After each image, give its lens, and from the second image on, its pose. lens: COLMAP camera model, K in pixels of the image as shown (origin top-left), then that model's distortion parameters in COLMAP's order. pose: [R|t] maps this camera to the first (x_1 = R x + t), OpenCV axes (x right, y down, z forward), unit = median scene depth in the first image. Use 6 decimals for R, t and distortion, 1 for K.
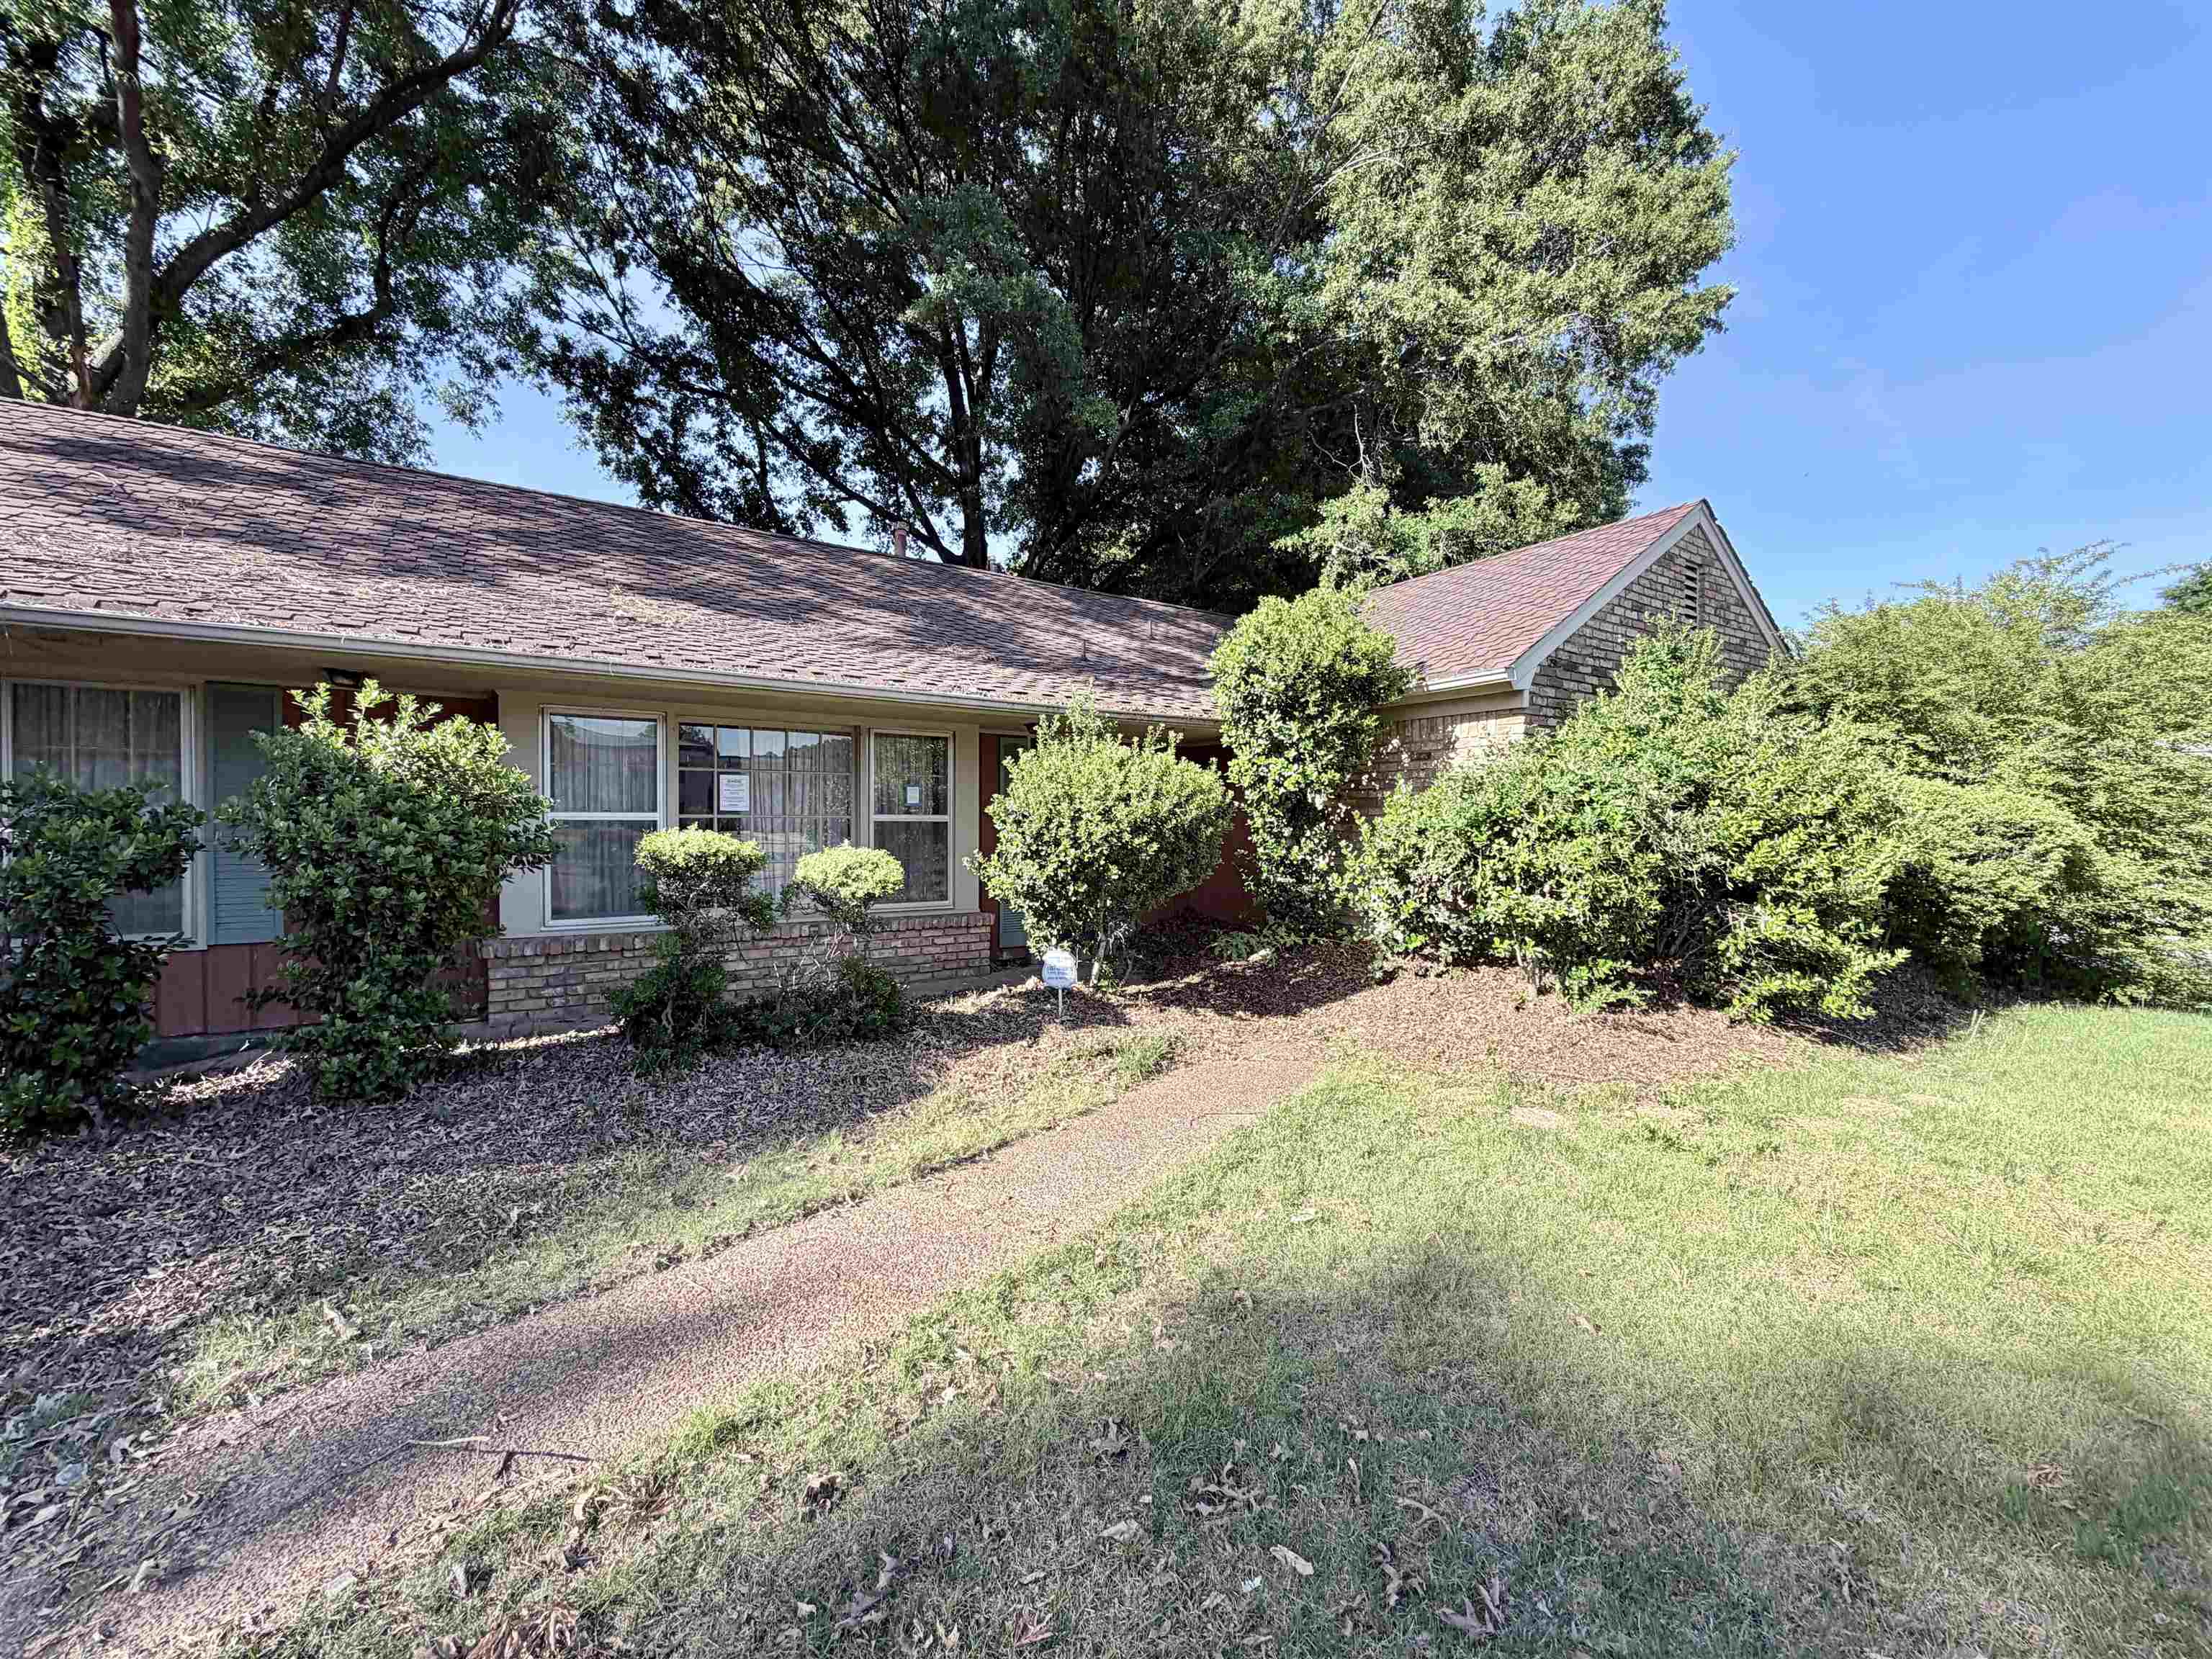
lens RADIAL K [[880.4, 0, 1101.2], [0, 880.4, 833.4], [0, 0, 1]] dist [-0.001999, 0.000731]
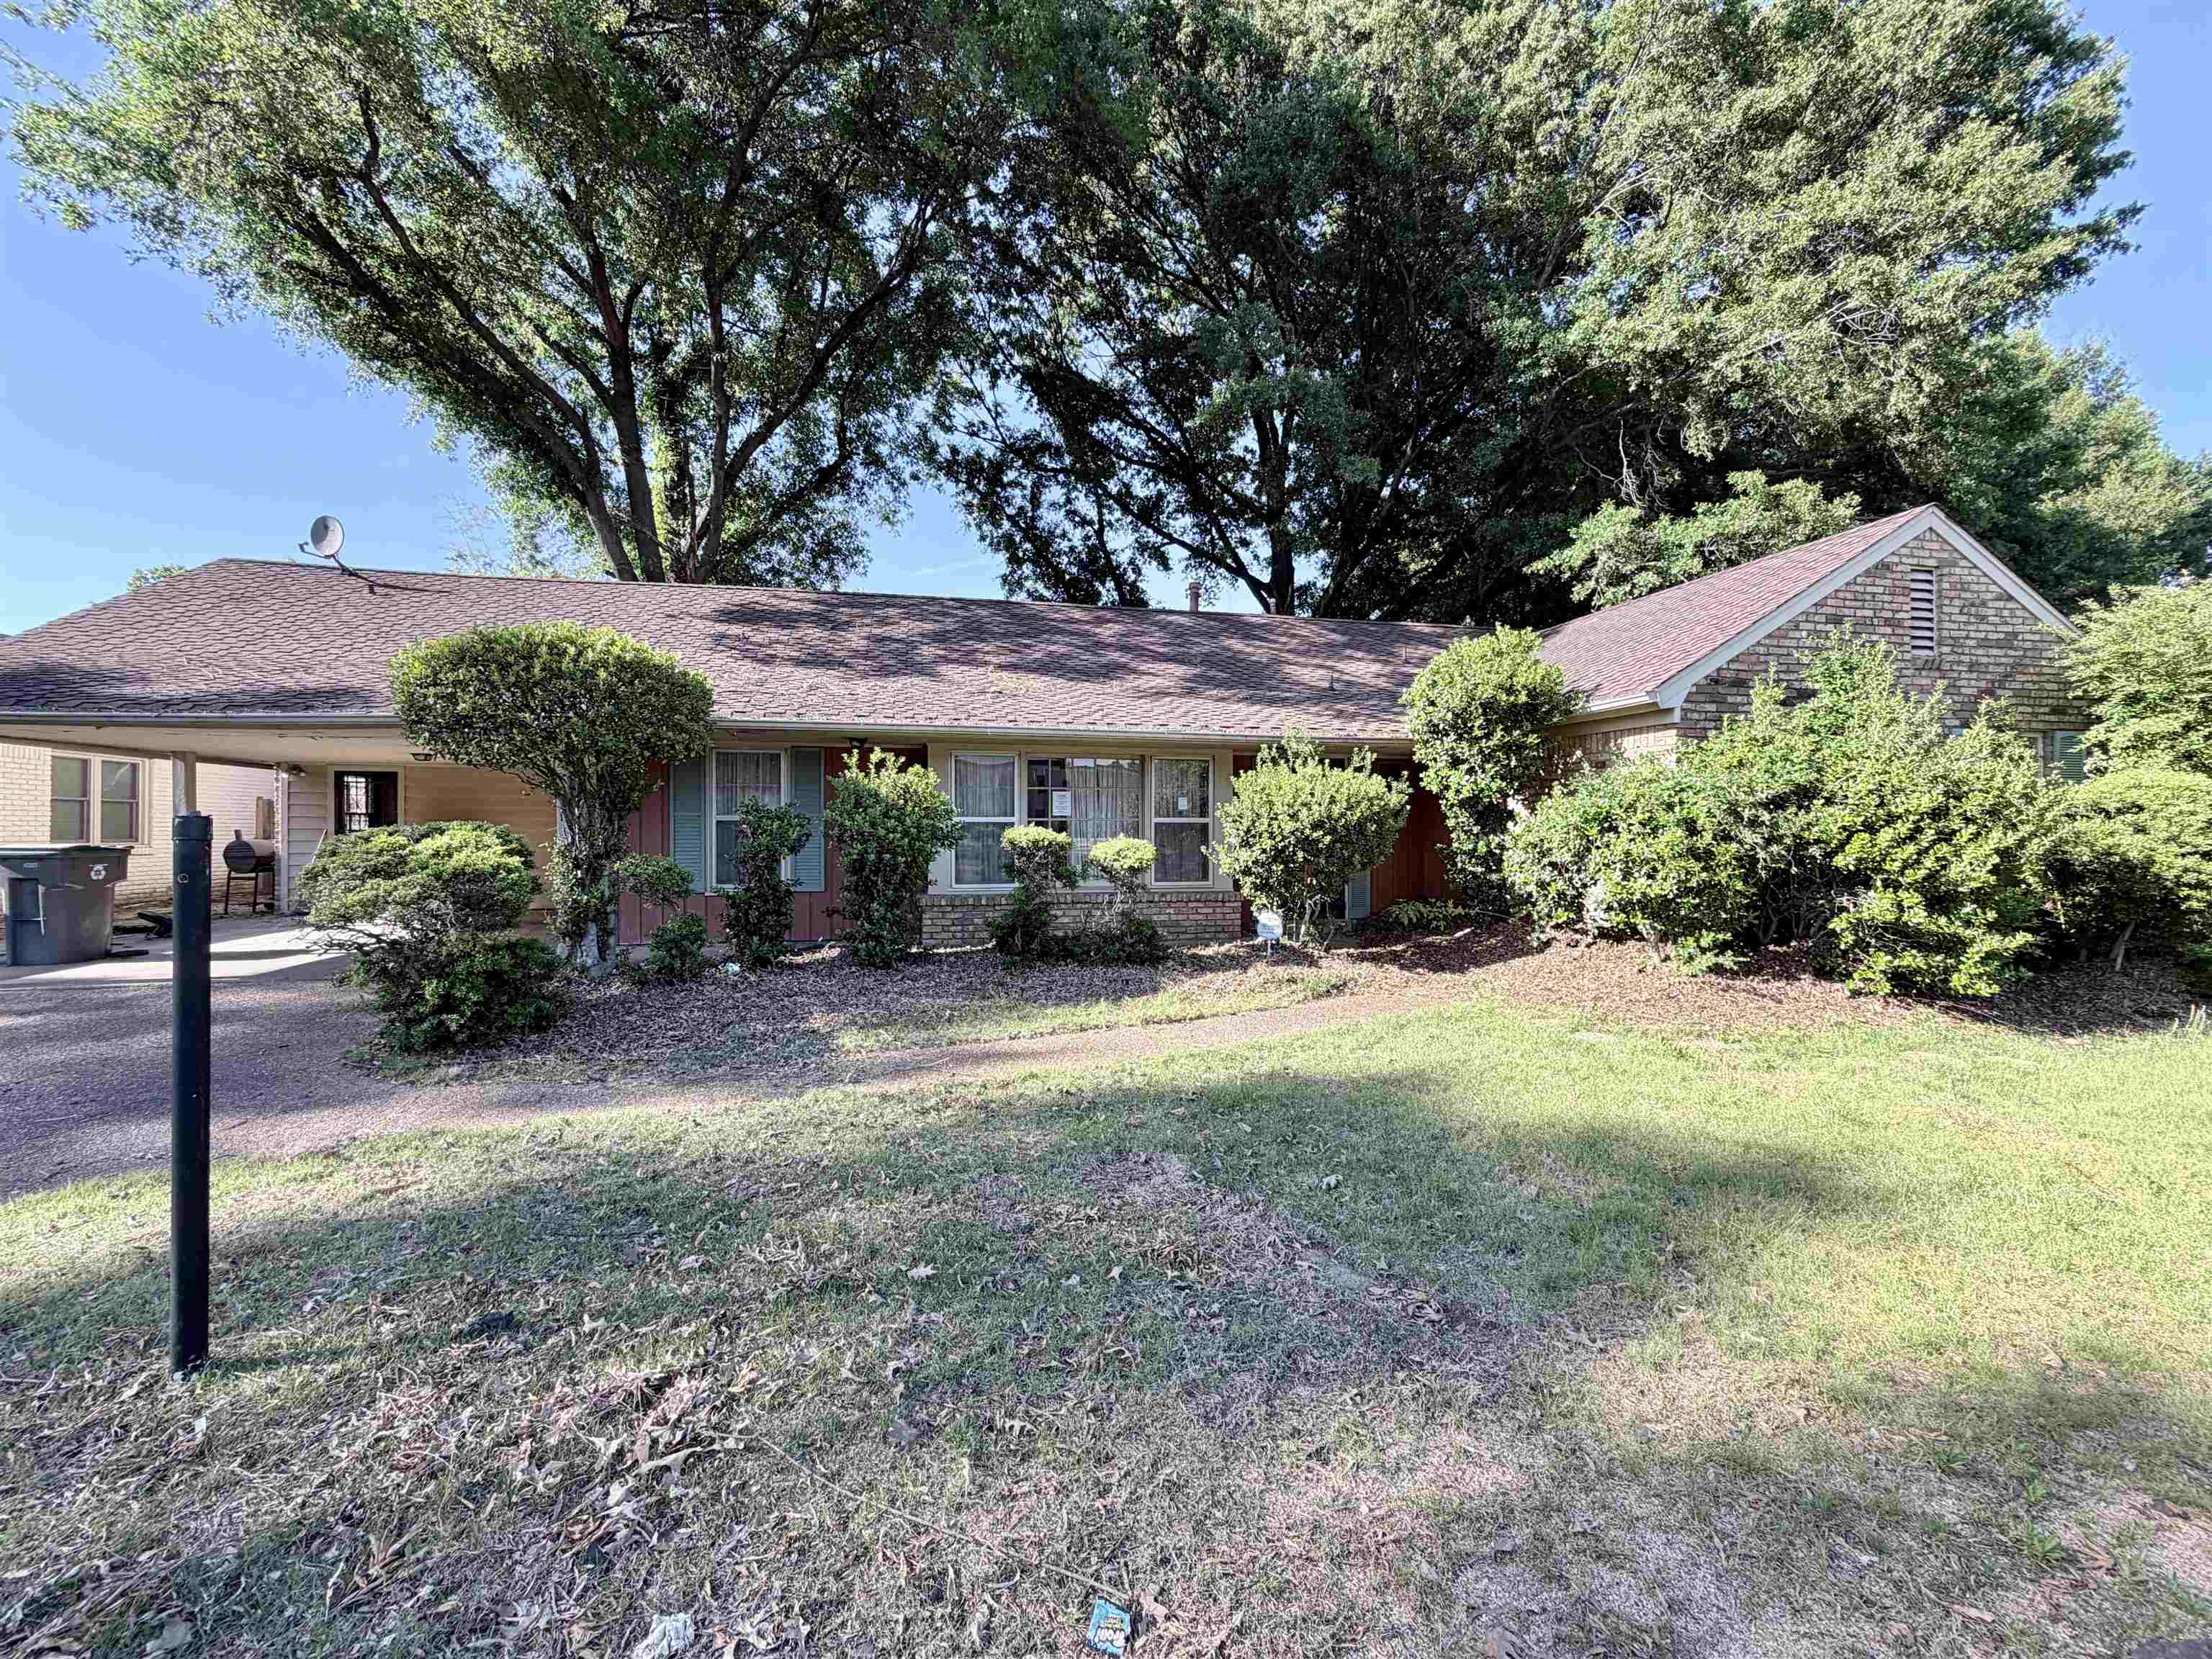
lens RADIAL K [[880.4, 0, 1108.2], [0, 880.4, 827.5], [0, 0, 1]] dist [-0.001999, 0.000731]
pose [[0.932833, -0.002599, -0.360301, 0.171925], [-0.001790, 0.999928, -0.011847, 0.010769], [0.360306, 0.011696, 0.932761, -0.319442]]
